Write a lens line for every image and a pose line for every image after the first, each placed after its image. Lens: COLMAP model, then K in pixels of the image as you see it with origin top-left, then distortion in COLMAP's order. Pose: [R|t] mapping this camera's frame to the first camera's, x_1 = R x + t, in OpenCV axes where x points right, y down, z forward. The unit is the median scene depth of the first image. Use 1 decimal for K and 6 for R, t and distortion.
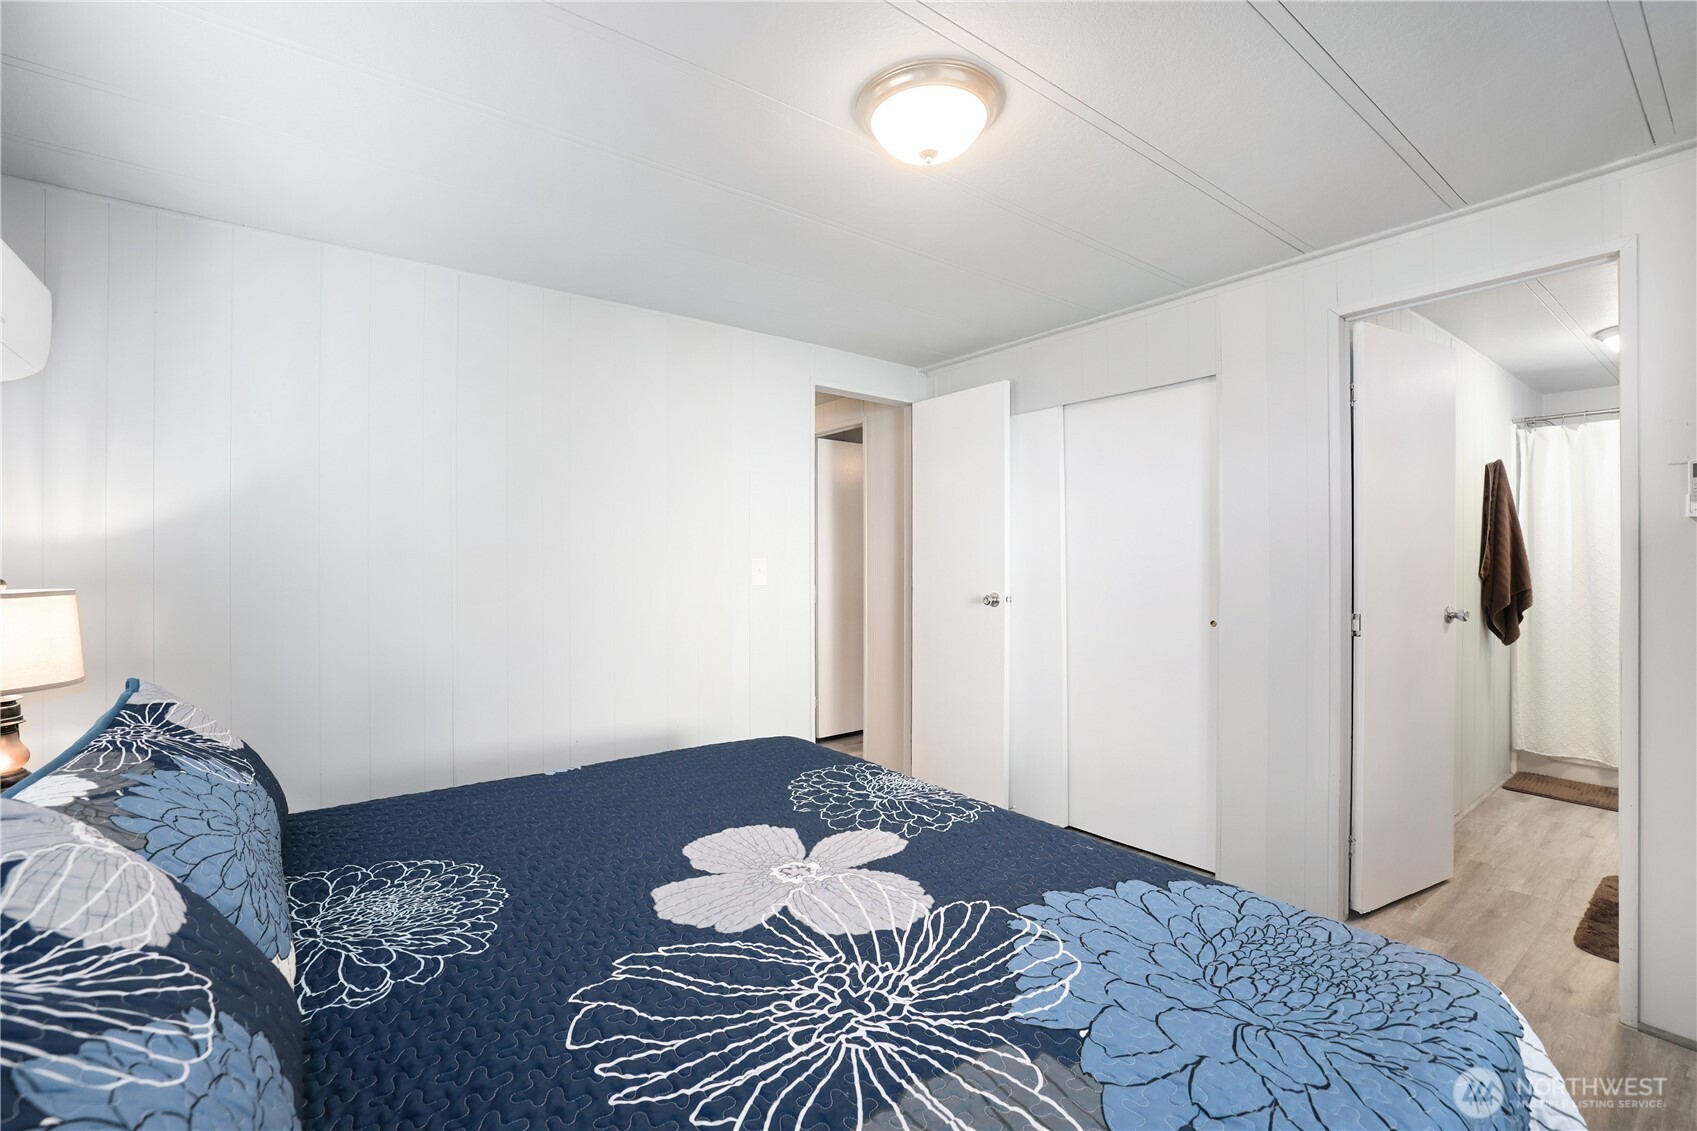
lens RADIAL K [[729.4, 0, 855.4], [0, 729.4, 565.9], [0, 0, 1]] dist [0.000483, 0.000843]
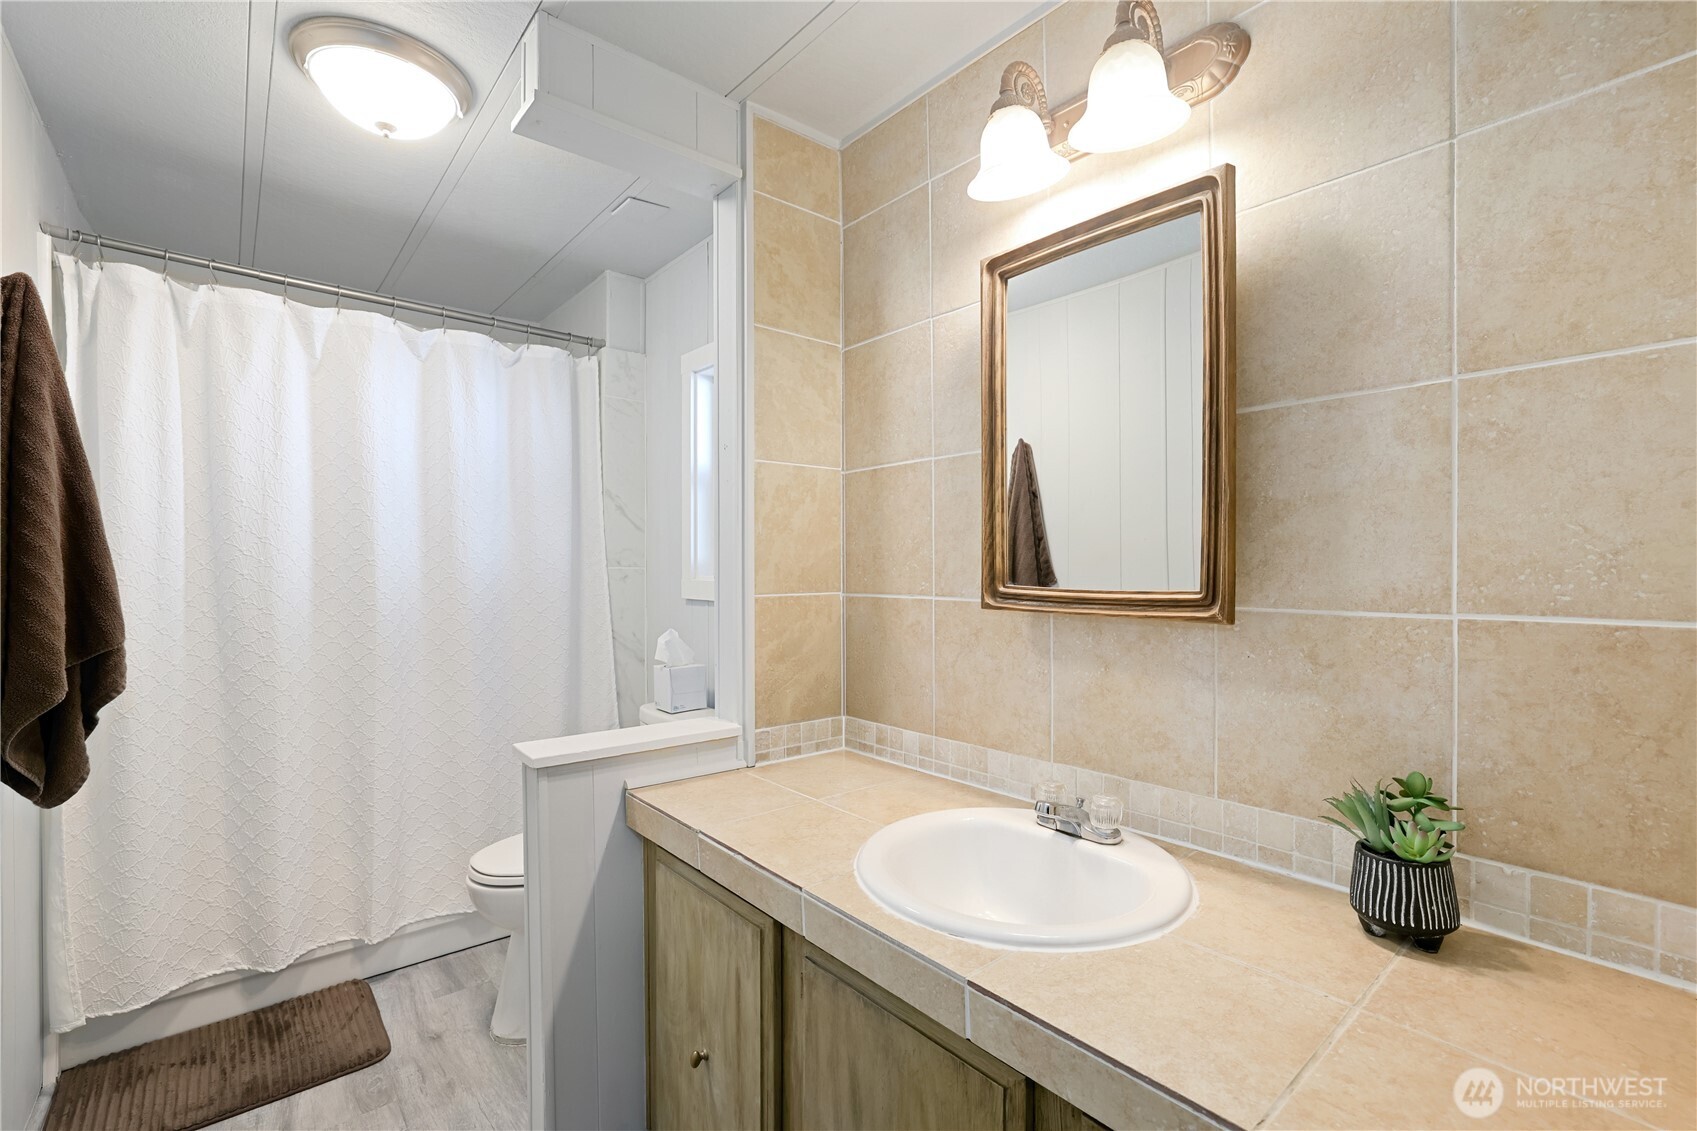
lens RADIAL K [[729.4, 0, 880.7], [0, 729.4, 568.7], [0, 0, 1]] dist [0.000483, 0.000843]
pose [[-0.062714, -0.001576, 0.998030, 0.480633], [0.006655, 0.999976, 0.001997, -0.005854], [-0.998009, 0.006767, -0.062702, 0.580577]]
